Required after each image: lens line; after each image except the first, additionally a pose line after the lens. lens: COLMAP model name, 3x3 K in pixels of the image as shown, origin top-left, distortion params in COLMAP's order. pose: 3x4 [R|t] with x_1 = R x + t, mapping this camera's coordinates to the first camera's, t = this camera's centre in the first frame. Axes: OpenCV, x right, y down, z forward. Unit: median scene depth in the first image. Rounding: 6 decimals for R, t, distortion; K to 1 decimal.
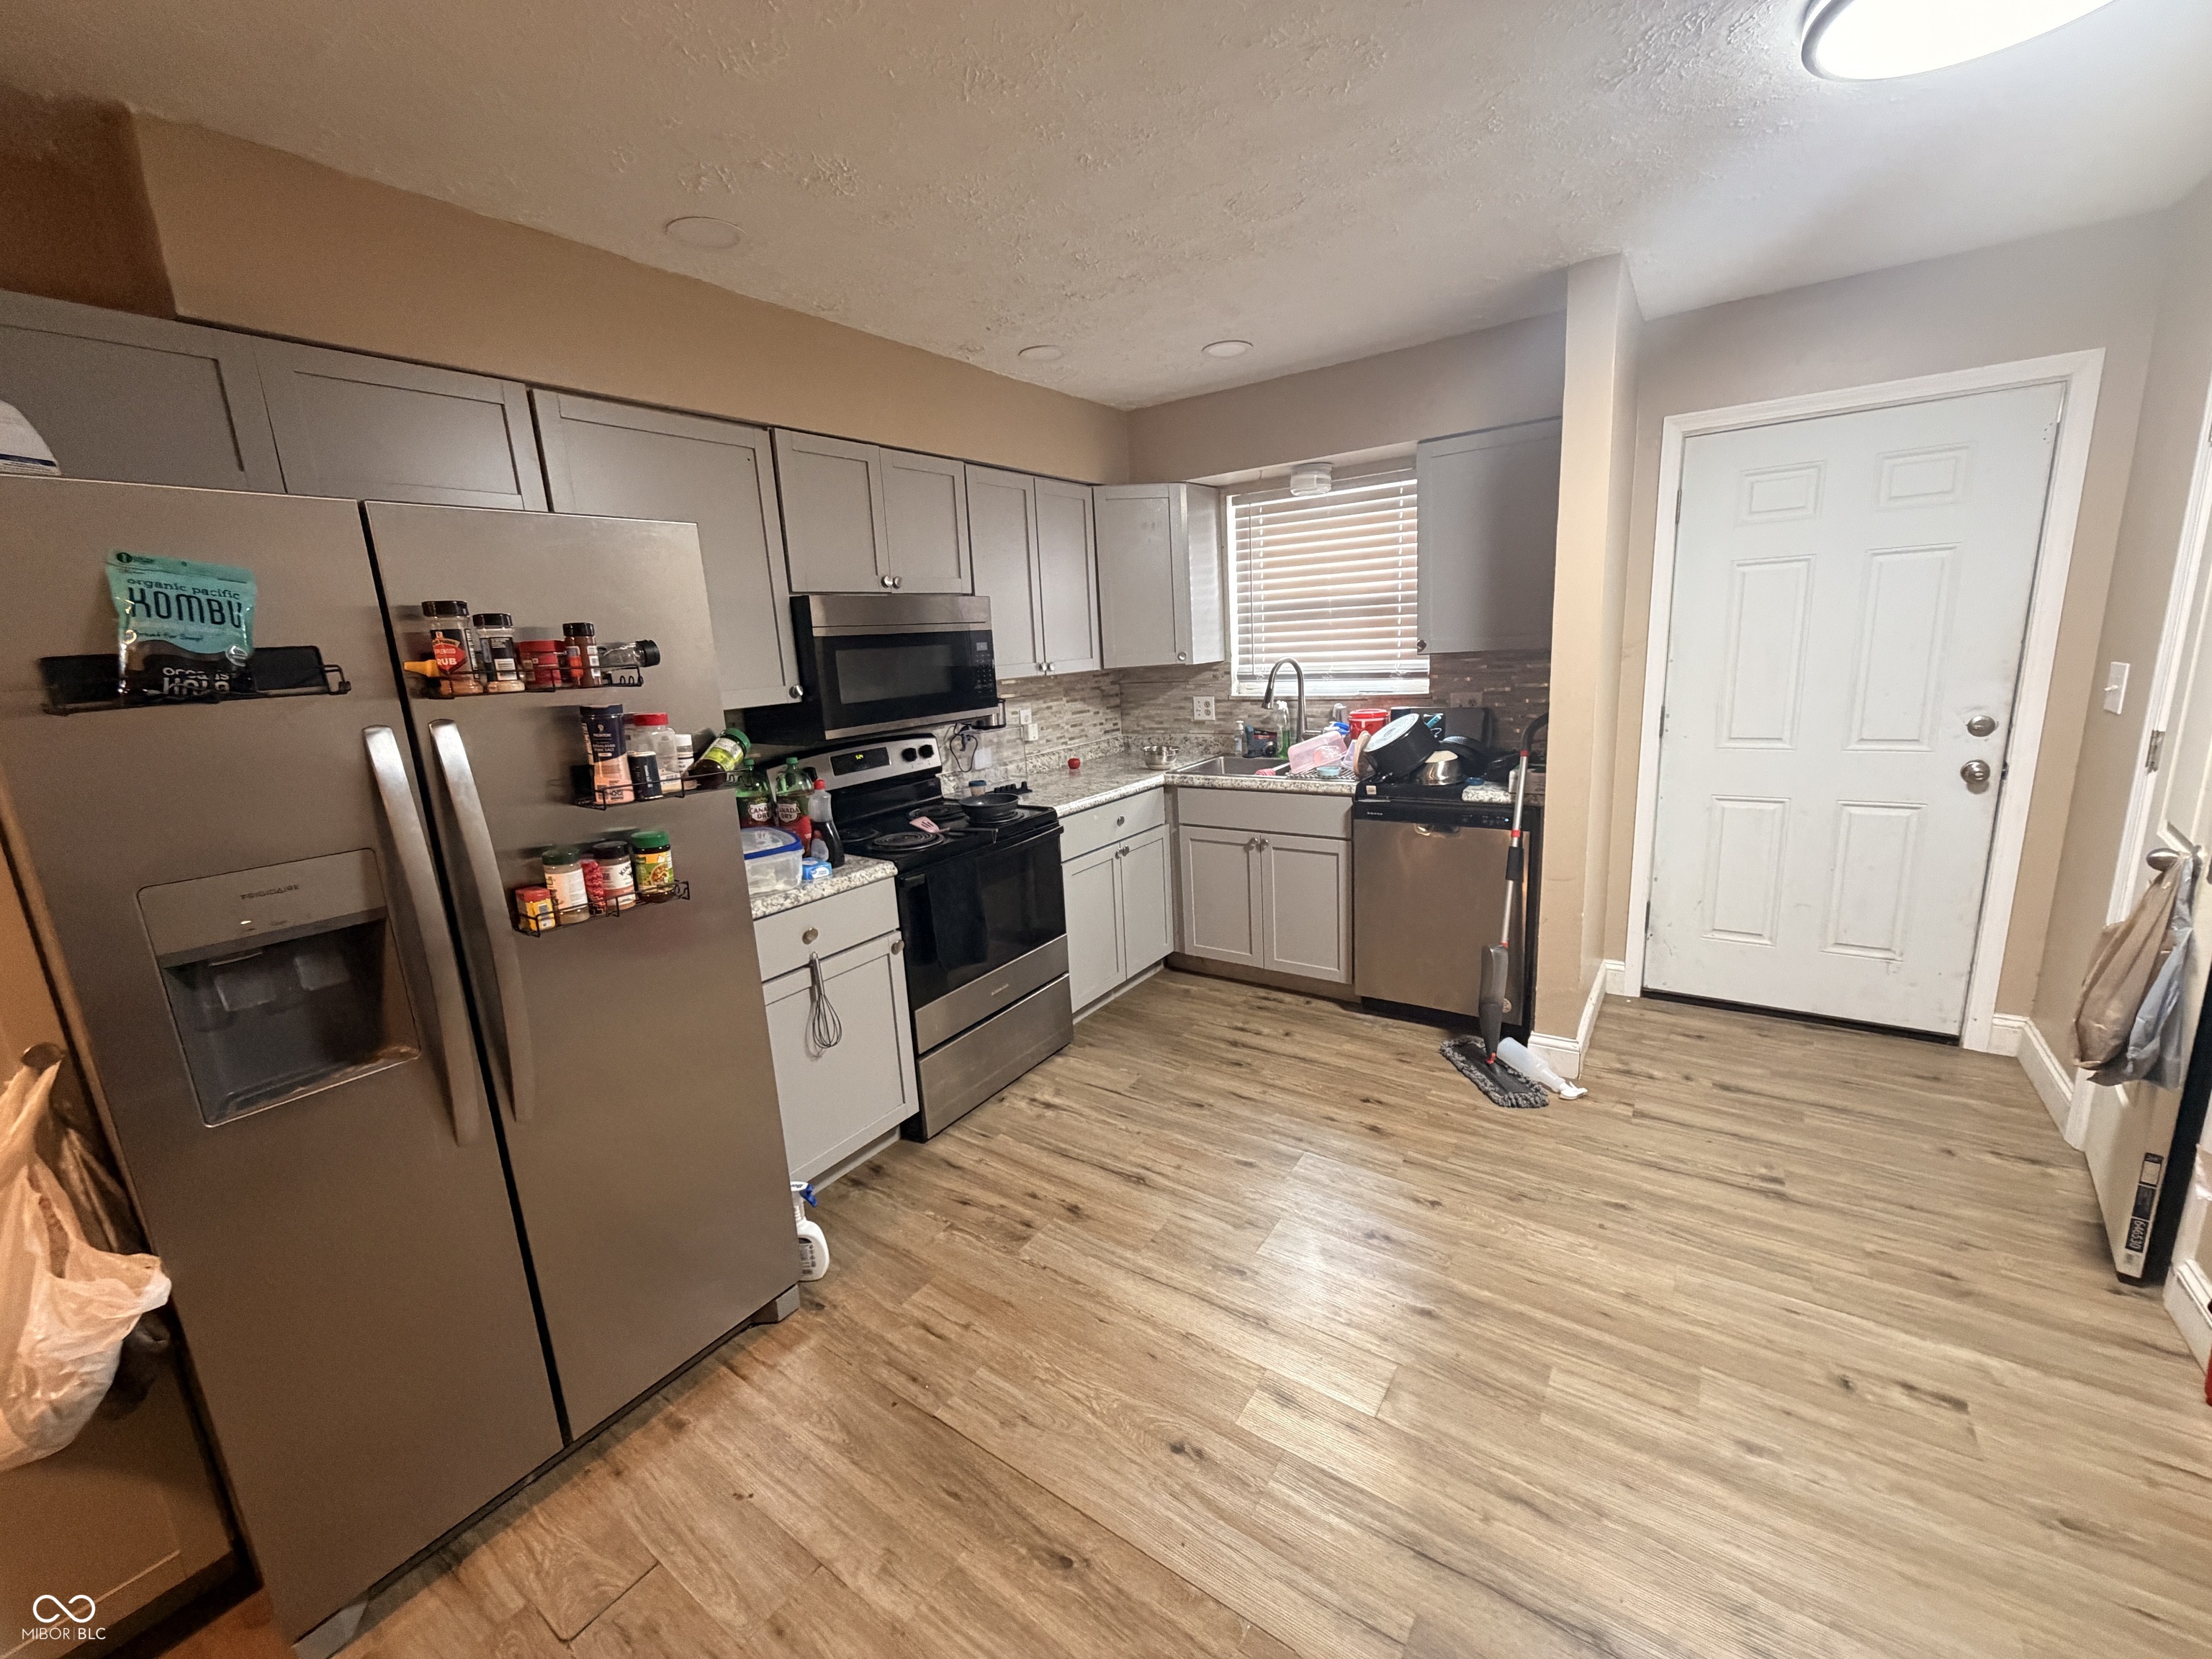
lens RADIAL K [[887.0, 0, 1107.1], [0, 887.0, 827.7], [0, 0, 1]] dist [0.001337, 0.000146]
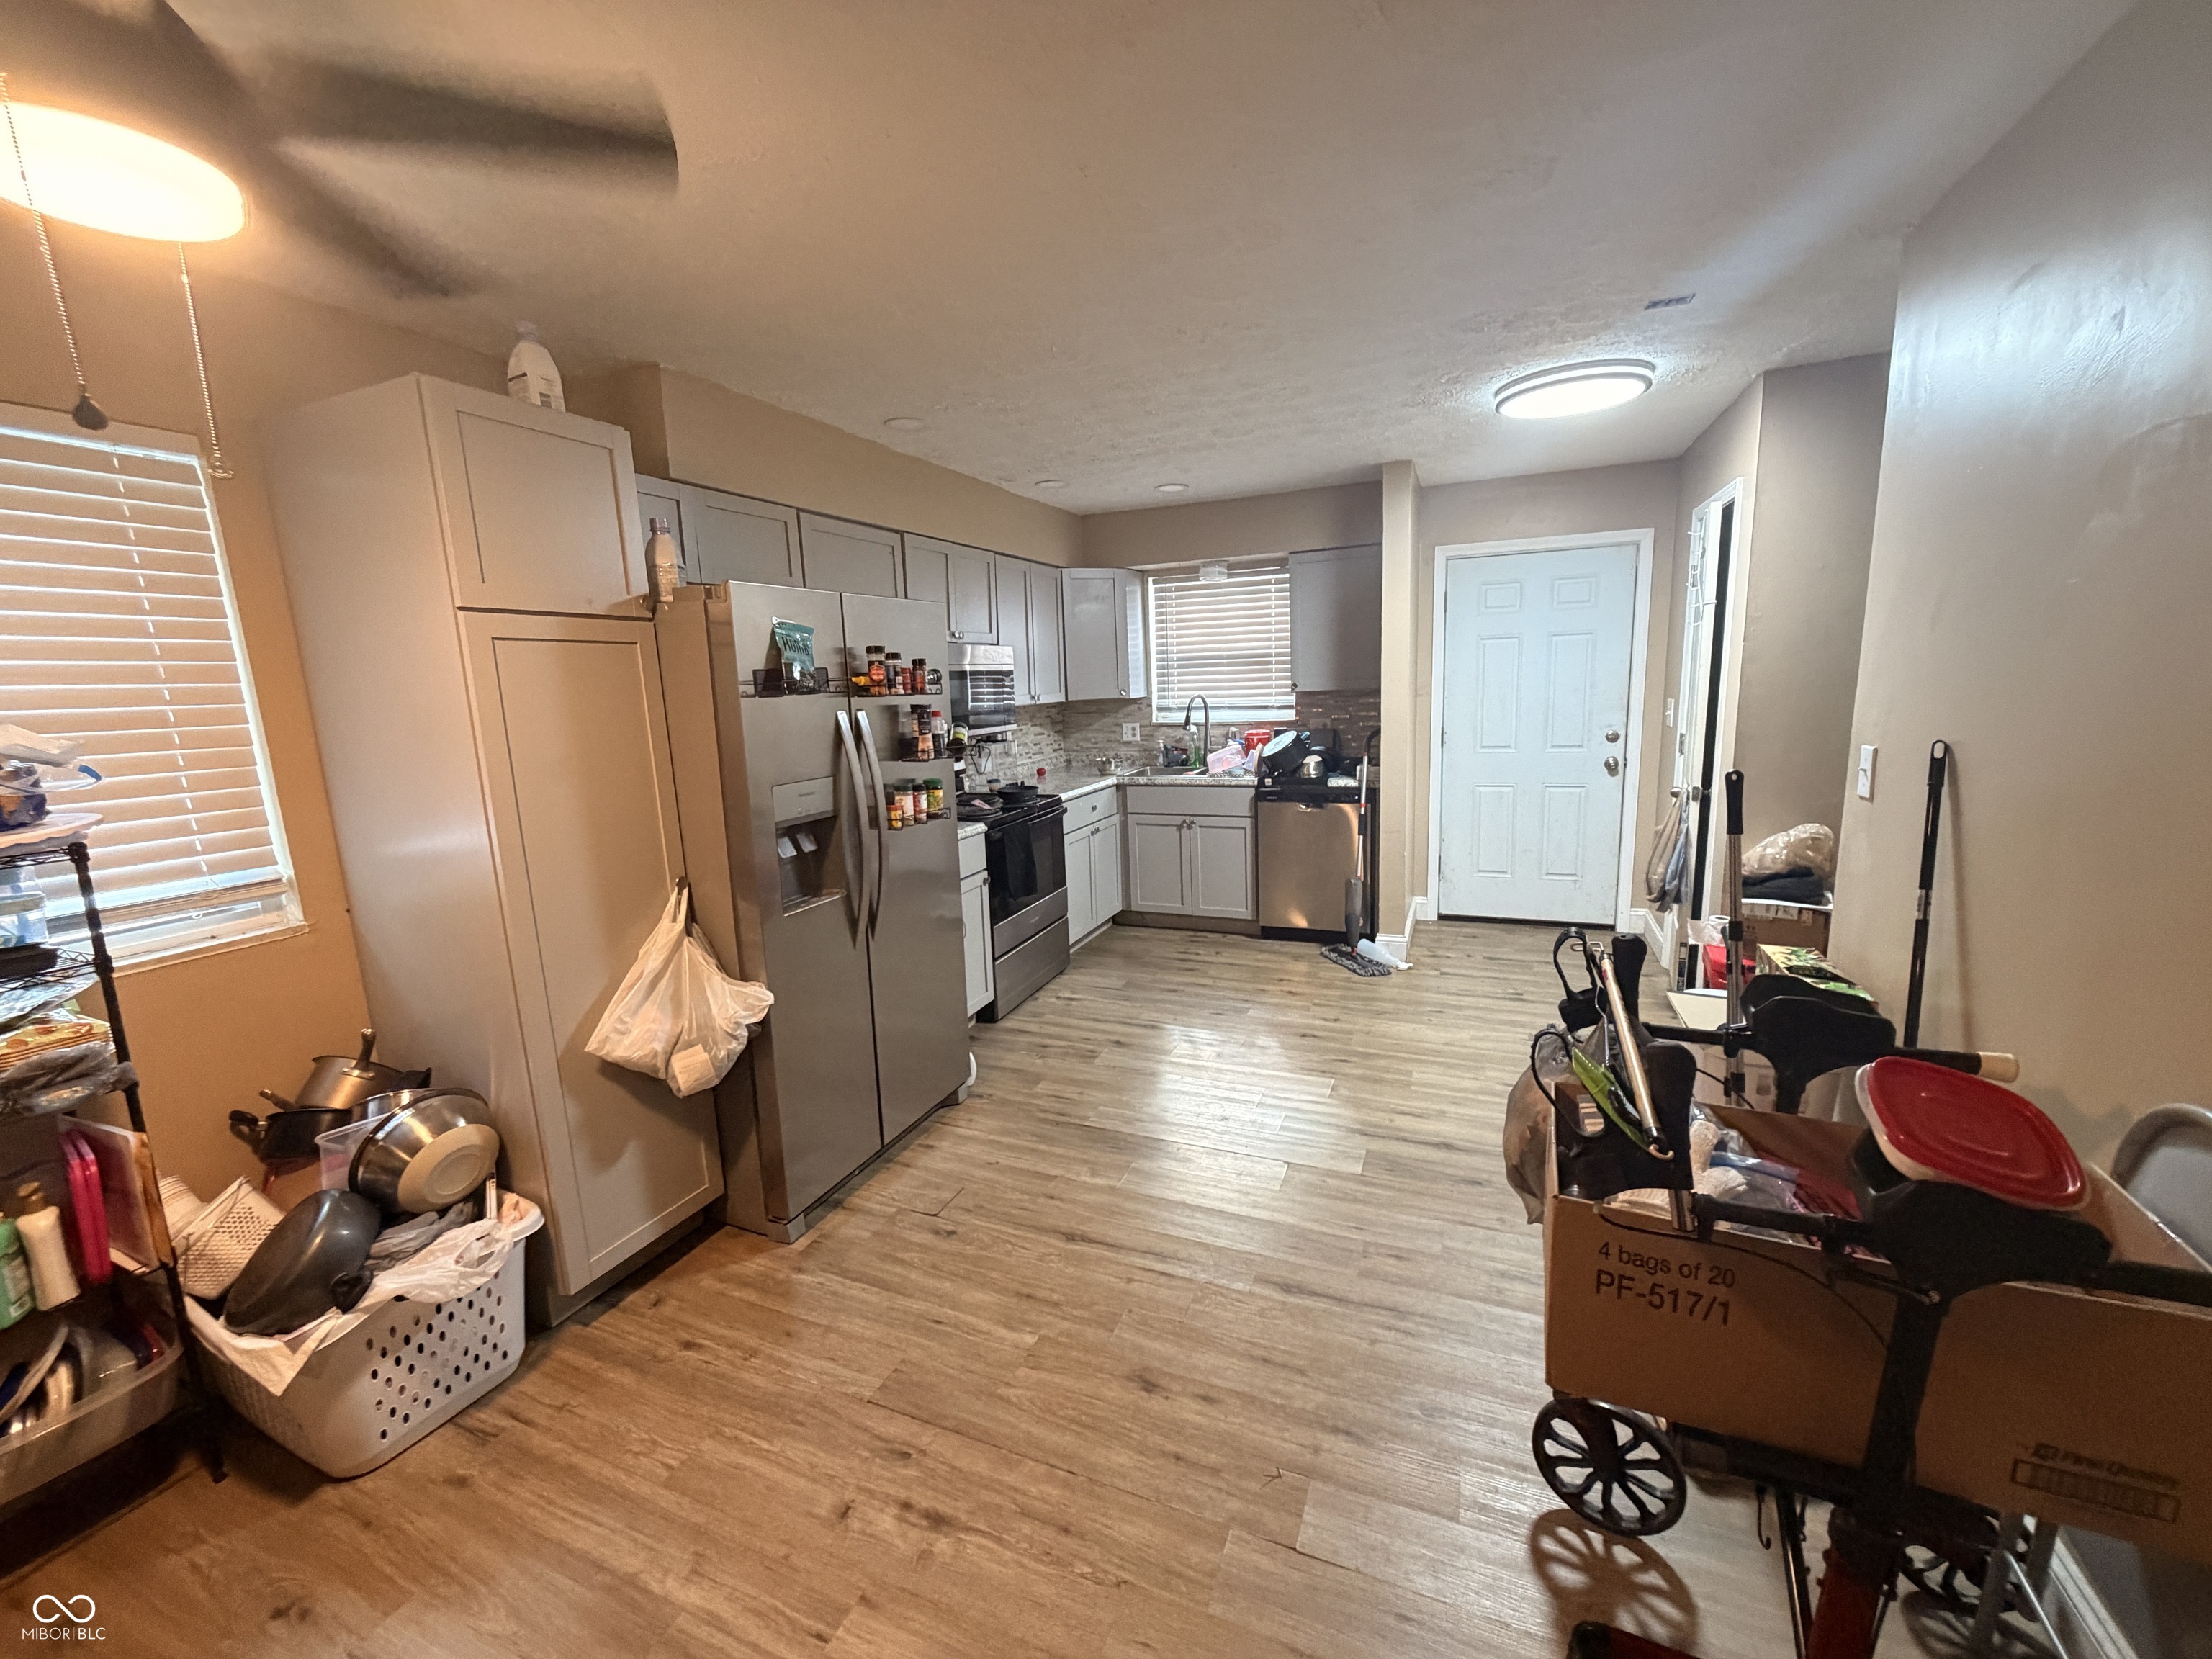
lens RADIAL K [[887.0, 0, 1106.5], [0, 887.0, 826.8], [0, 0, 1]] dist [0.001337, 0.000146]
pose [[0.977966, -0.016831, 0.208085, -0.300853], [0.027990, 0.998316, -0.050802, 0.109116], [-0.206880, 0.055507, 0.976791, -0.421605]]
